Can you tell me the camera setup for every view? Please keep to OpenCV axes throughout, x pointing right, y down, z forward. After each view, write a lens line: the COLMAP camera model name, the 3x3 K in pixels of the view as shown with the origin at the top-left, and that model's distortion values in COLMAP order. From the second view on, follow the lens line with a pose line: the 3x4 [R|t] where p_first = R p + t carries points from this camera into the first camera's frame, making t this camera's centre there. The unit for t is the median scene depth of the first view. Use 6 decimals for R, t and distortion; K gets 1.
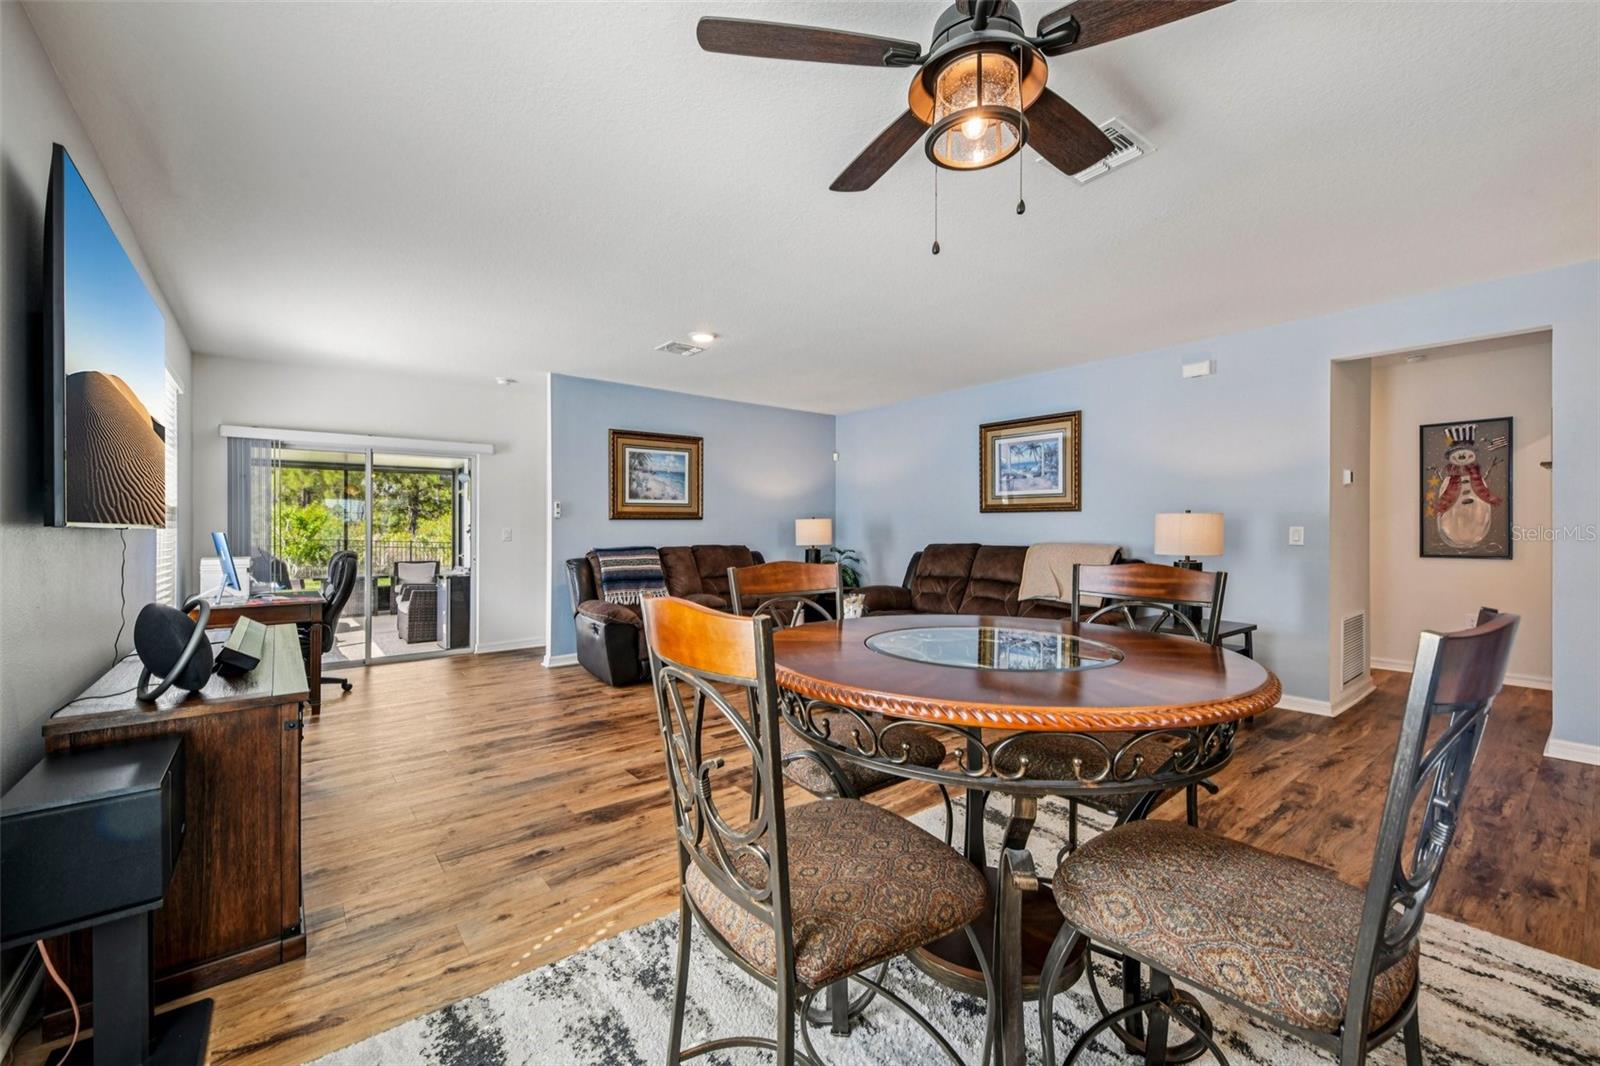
lens RADIAL K [[657.5, 0, 798.8], [0, 657.5, 530.4], [0, 0, 1]] dist [-0.004515, -0.000123]
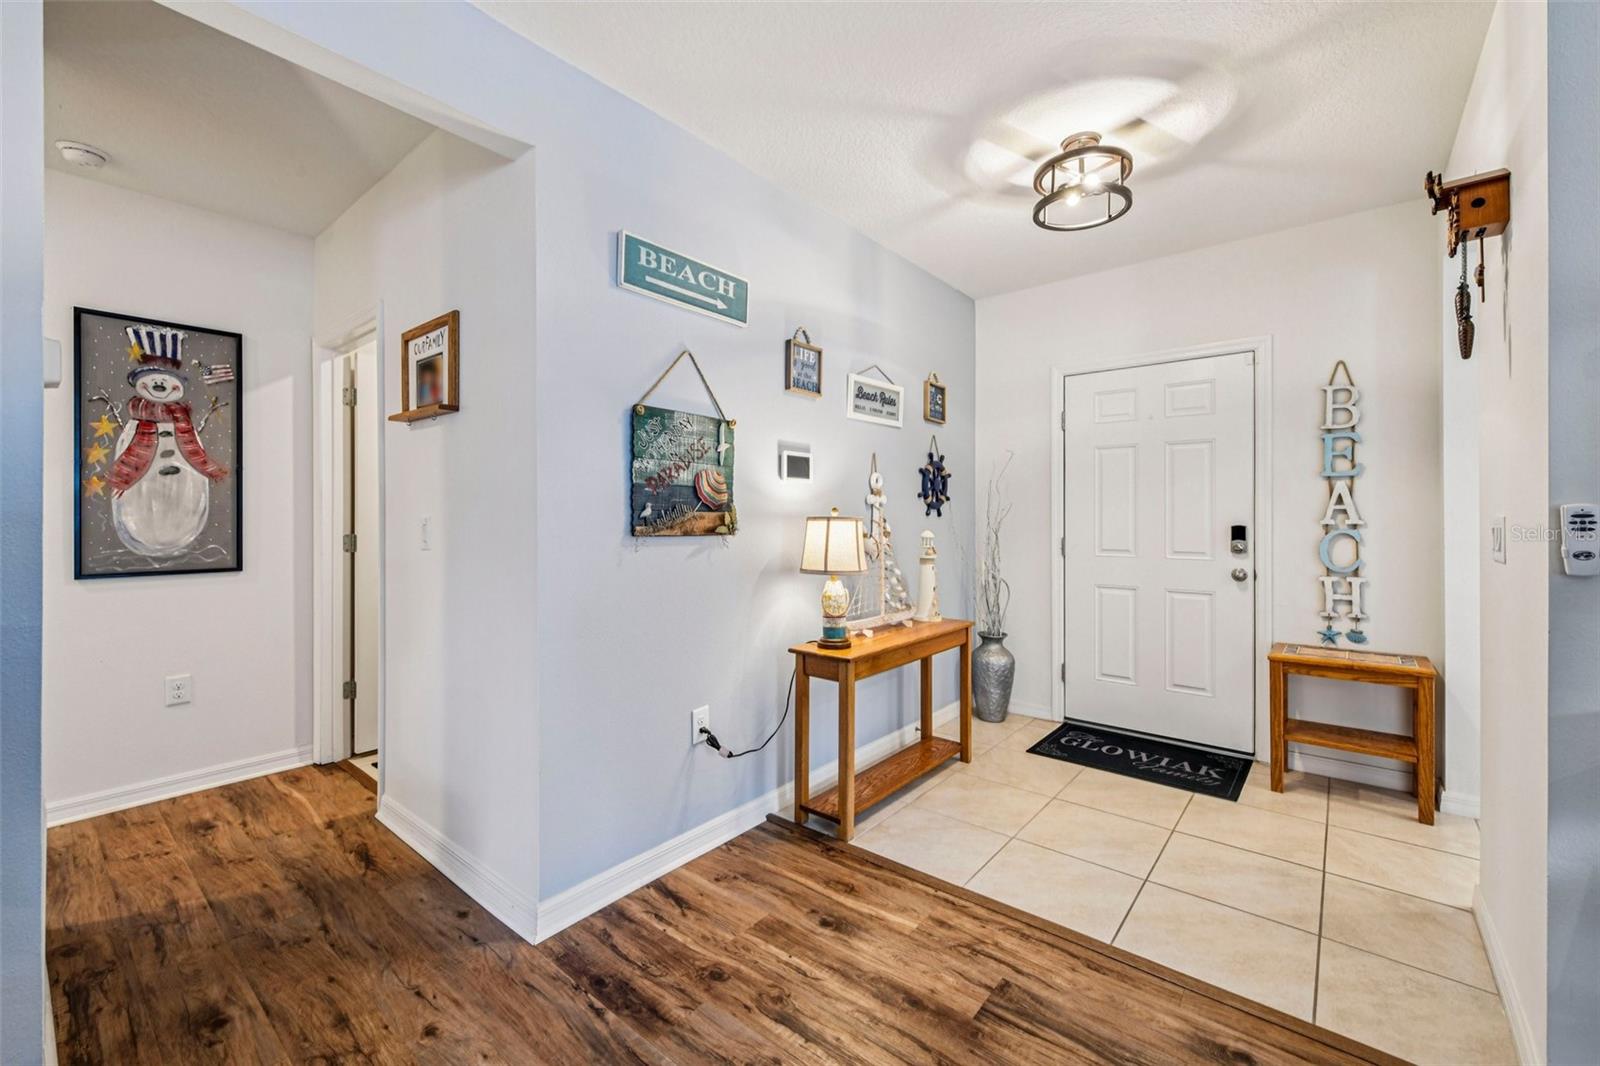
lens RADIAL K [[657.5, 0, 795.1], [0, 657.5, 519.5], [0, 0, 1]] dist [-0.004515, -0.000123]
pose [[-0.188570, 0.002293, 0.982057, 0.379821], [0.005419, 0.999984, -0.001294, -0.000069], [-0.982045, 0.005078, -0.188580, 0.576891]]
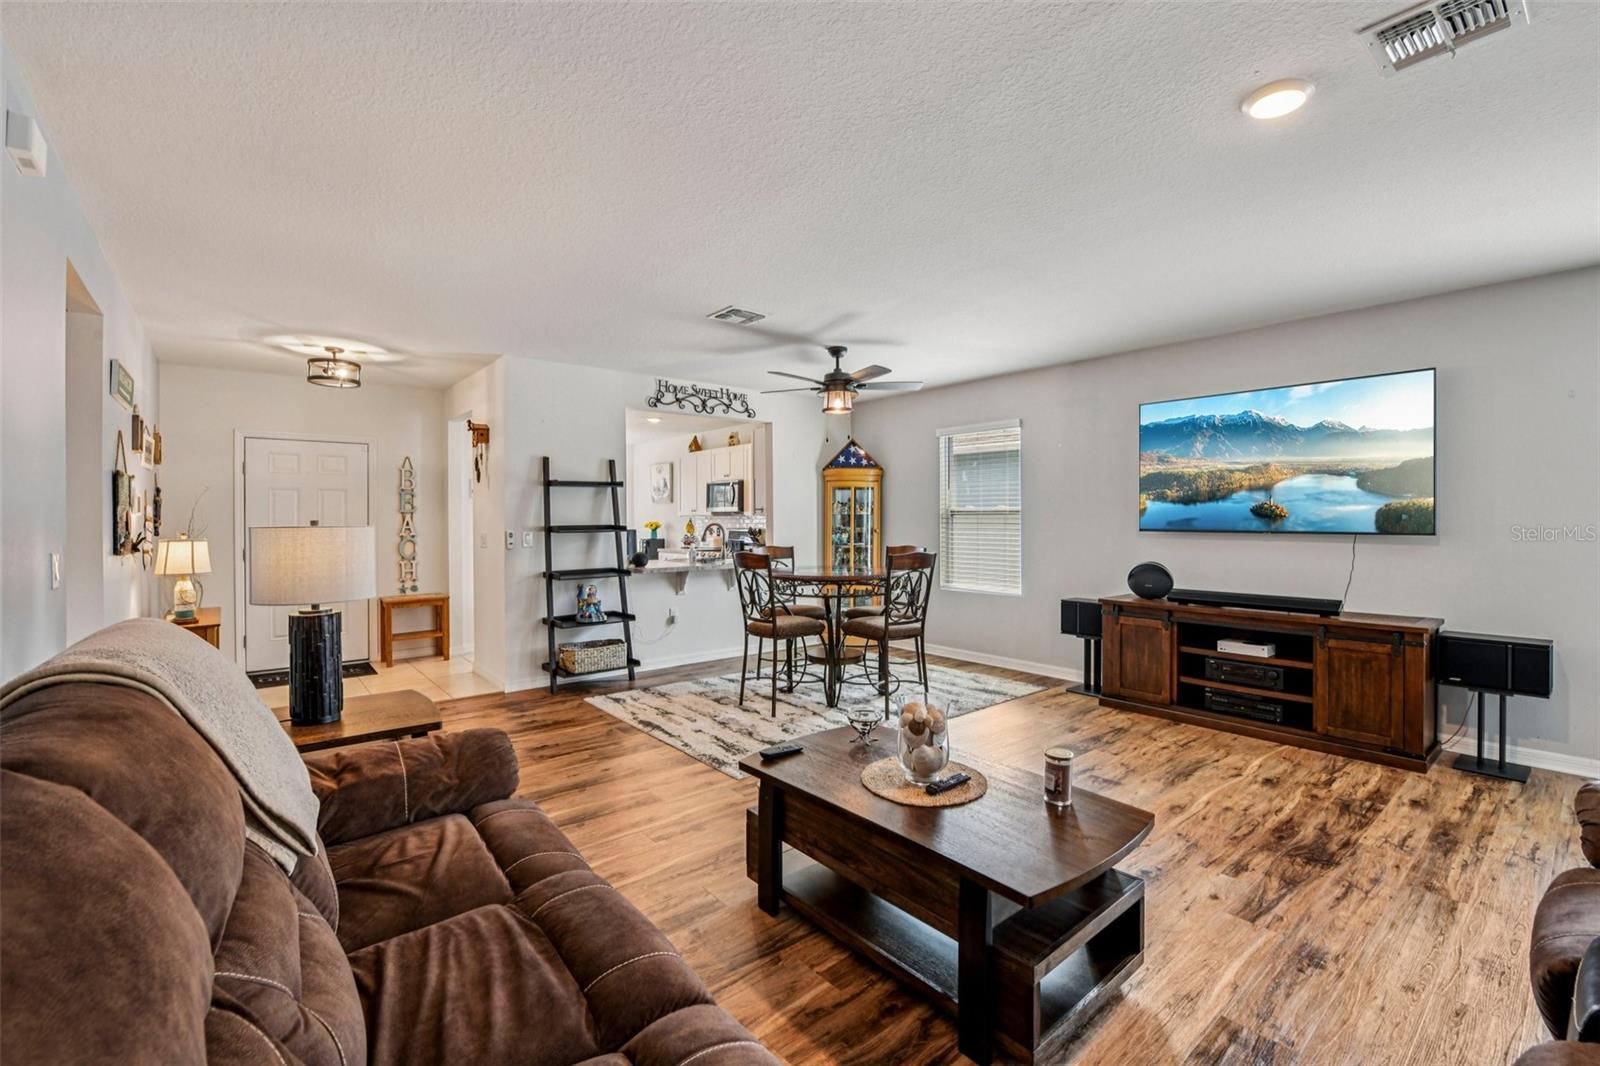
lens RADIAL K [[657.5, 0, 800.9], [0, 657.5, 521.0], [0, 0, 1]] dist [-0.004515, -0.000123]
pose [[-0.999971, 0.003589, -0.006676, 0.139986], [0.003562, 0.999986, 0.004005, -0.022921], [0.006691, 0.003981, -0.999970, 1.213167]]
